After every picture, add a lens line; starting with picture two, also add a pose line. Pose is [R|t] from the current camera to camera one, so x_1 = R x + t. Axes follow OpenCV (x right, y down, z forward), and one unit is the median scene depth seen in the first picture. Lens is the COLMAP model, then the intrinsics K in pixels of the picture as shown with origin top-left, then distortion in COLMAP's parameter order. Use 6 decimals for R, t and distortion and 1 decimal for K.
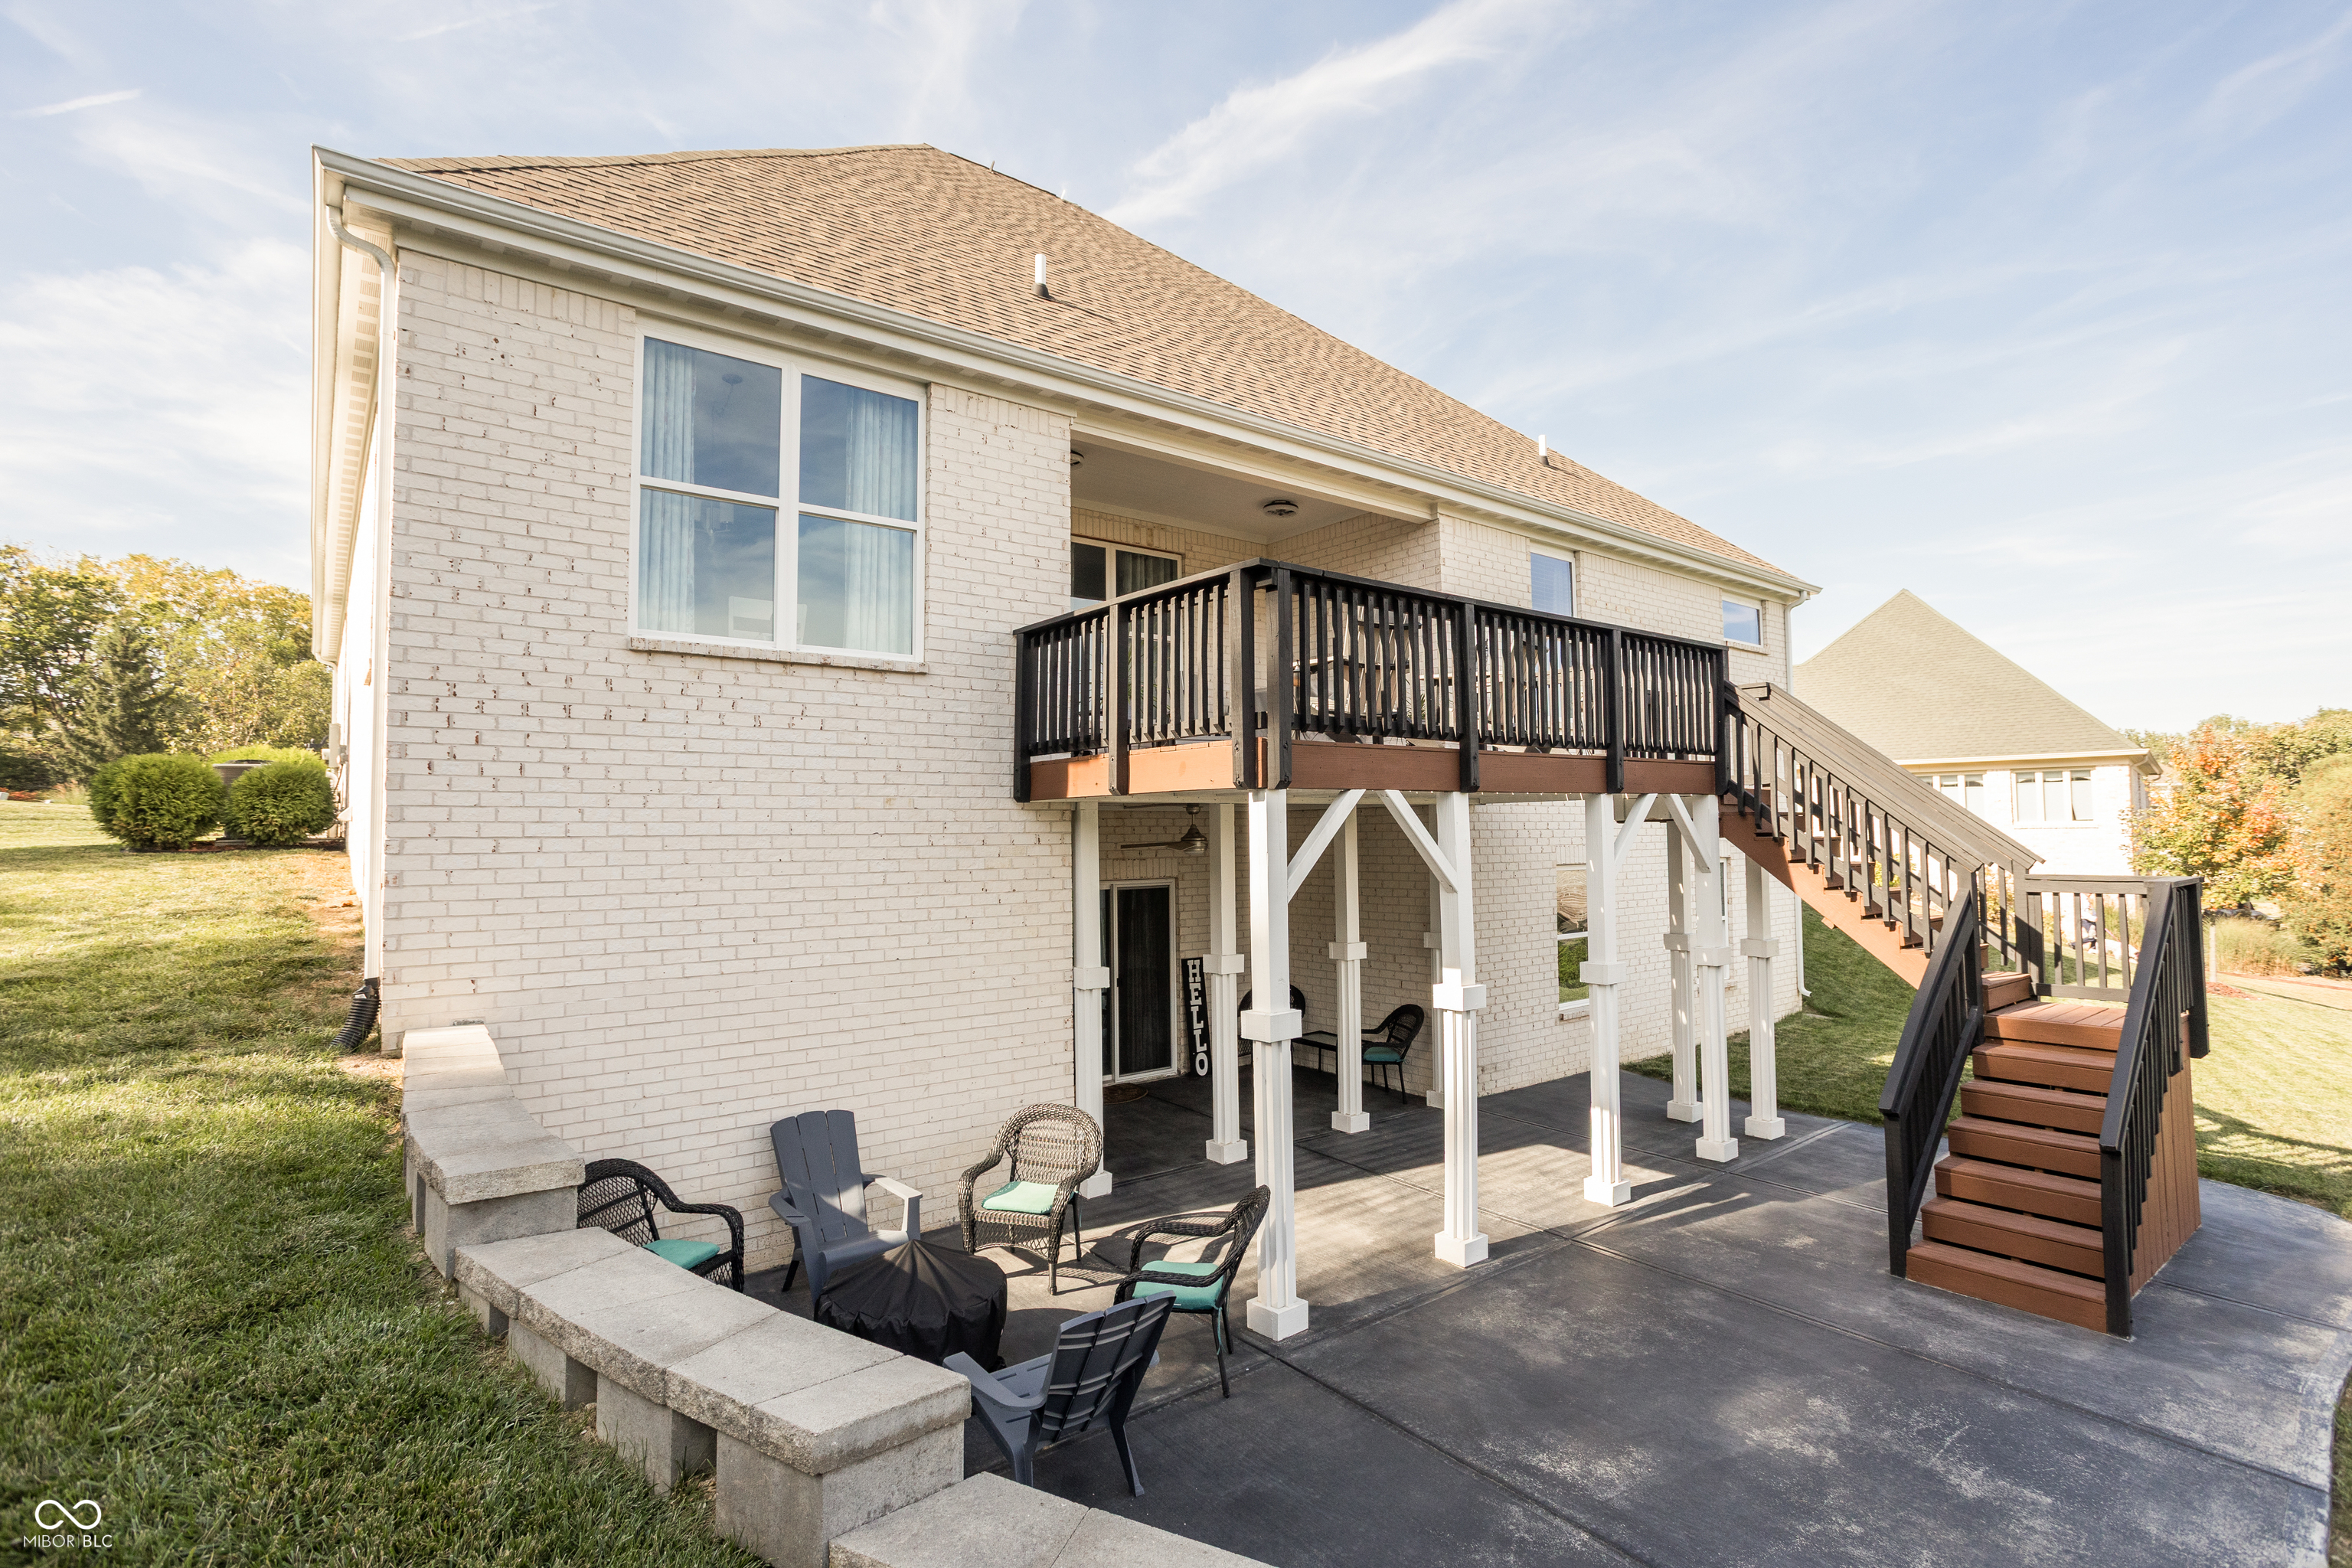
lens RADIAL K [[1120.4, 0, 1176.0], [0, 1120.4, 784.0], [0, 0, 1]] dist [-0.039375, 0.034758]
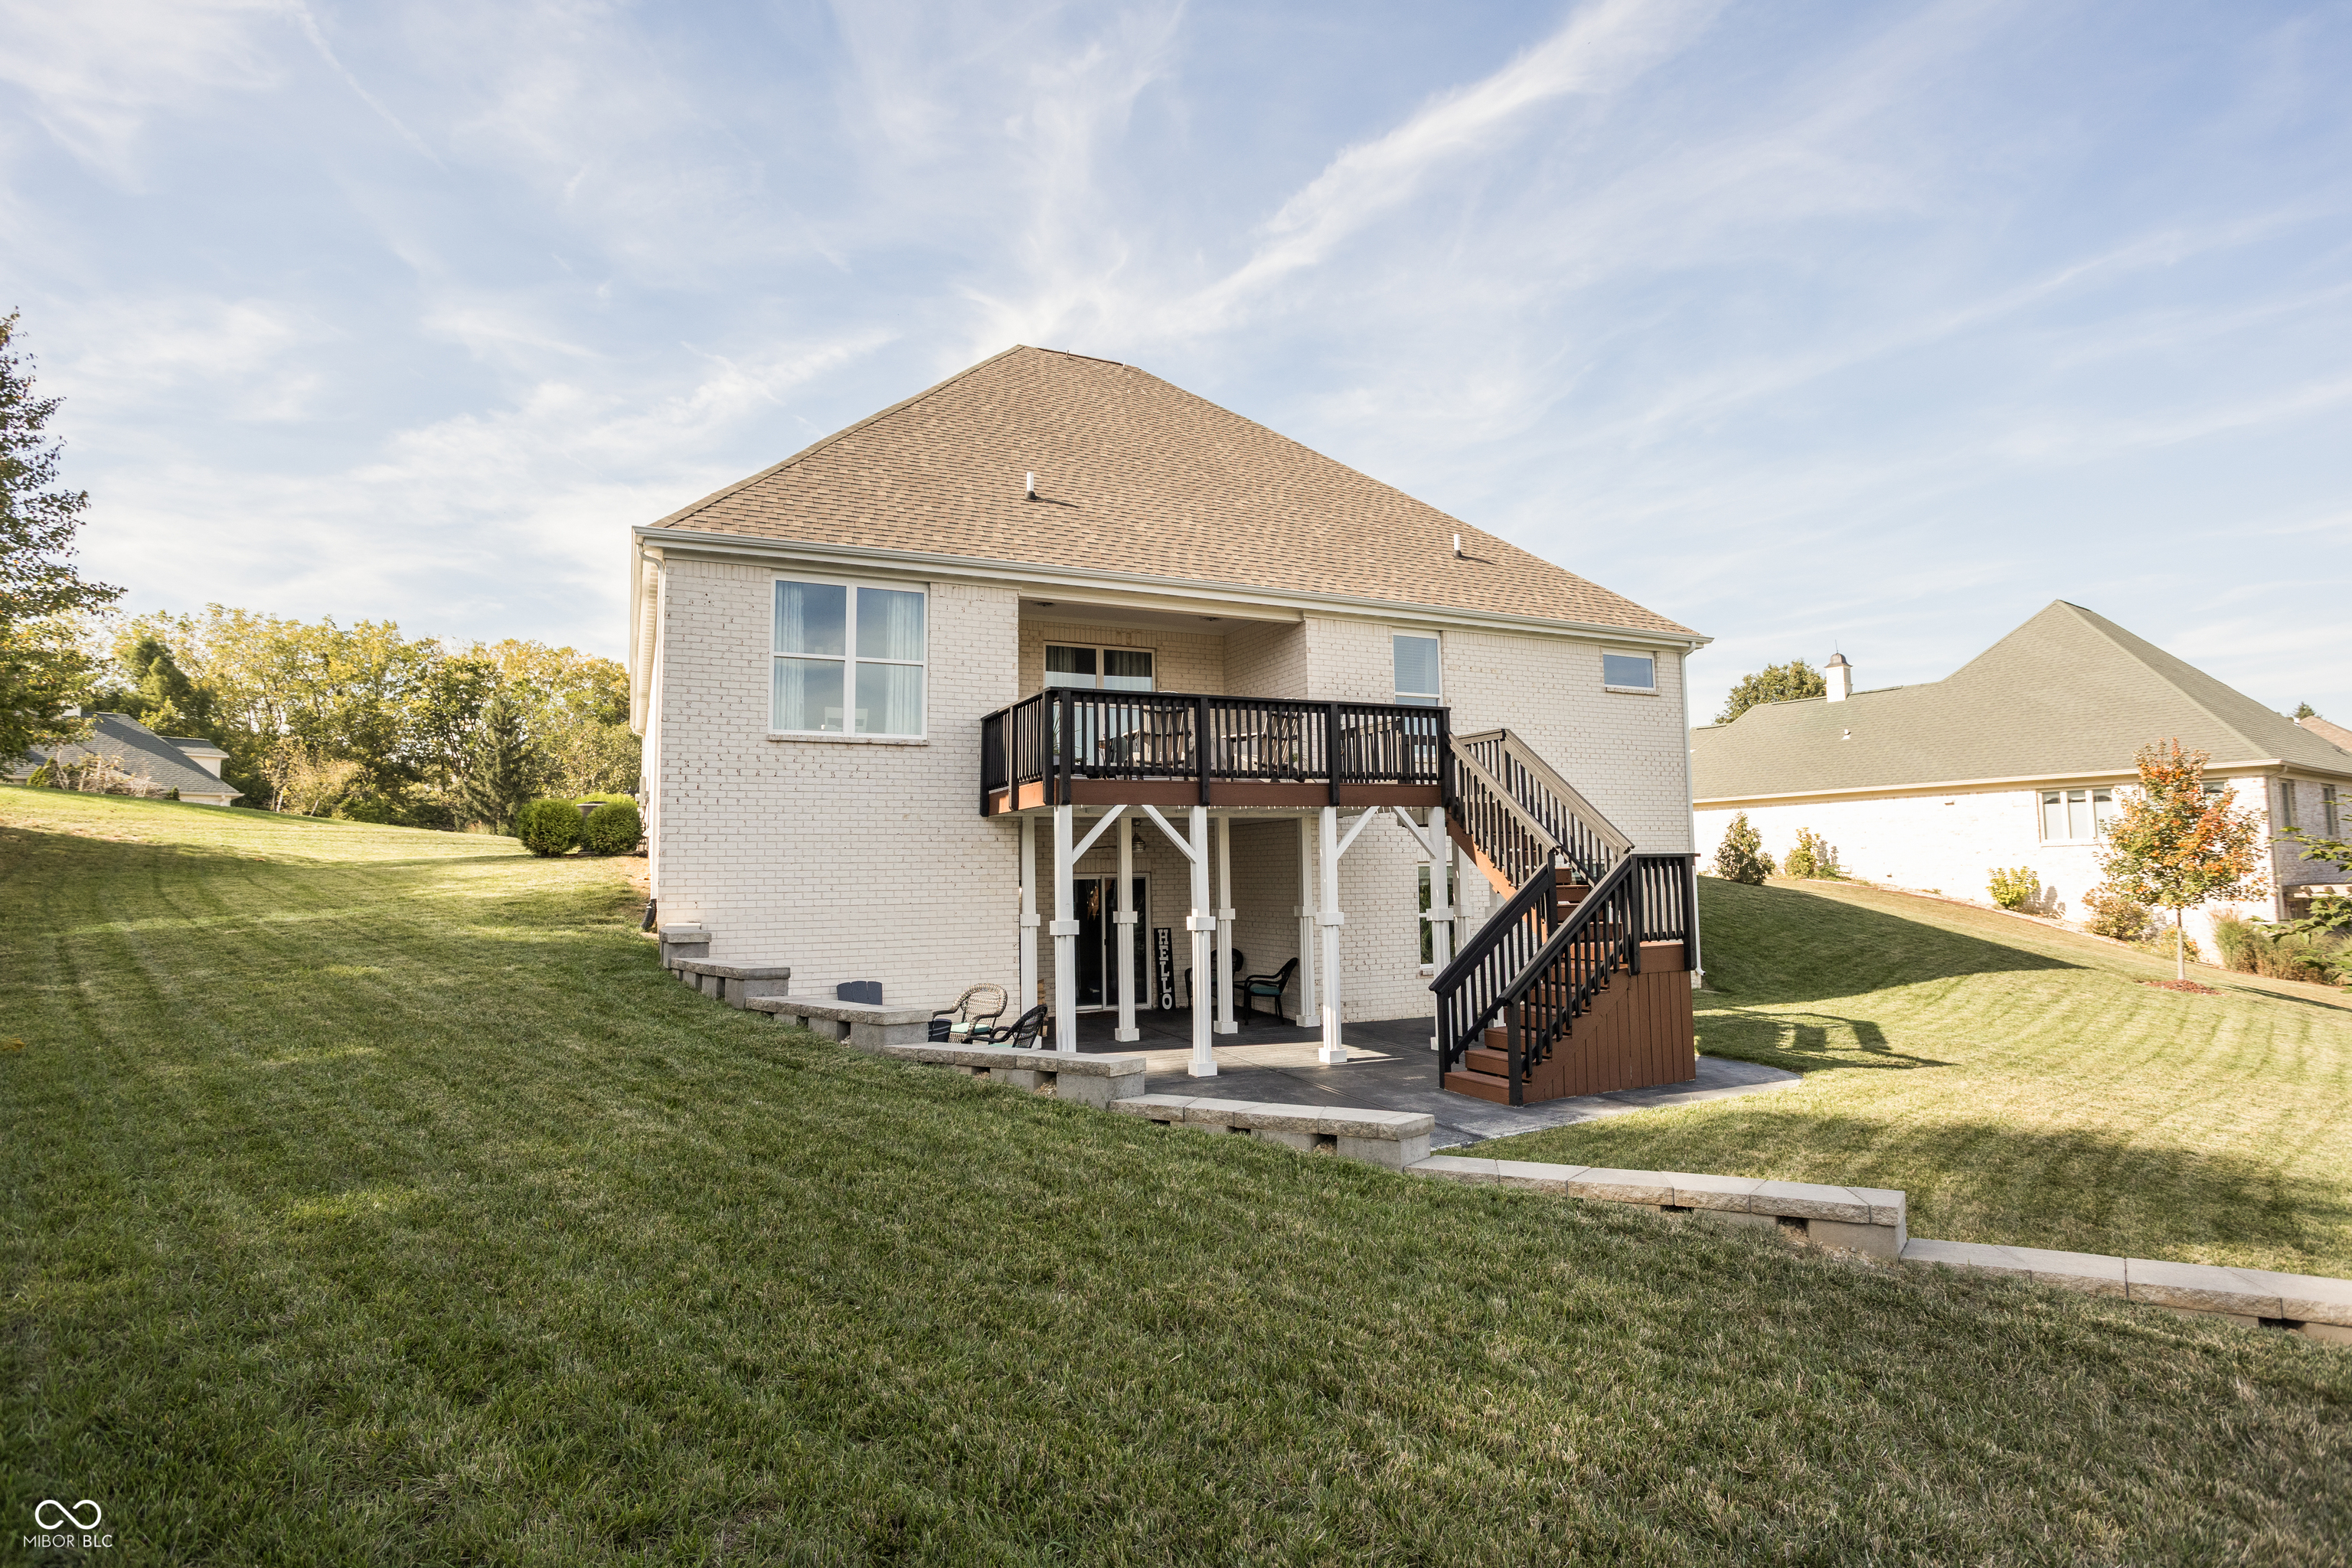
lens RADIAL K [[1230.7, 0, 1176.0], [0, 1230.7, 784.0], [0, 0, 1]] dist [-0.002091, 0.000042]
pose [[0.970321, -0.019958, -0.240997, 0.501364], [0.012865, 0.999438, -0.030971, 0.023382], [0.241479, 0.026951, 0.970032, -0.644824]]
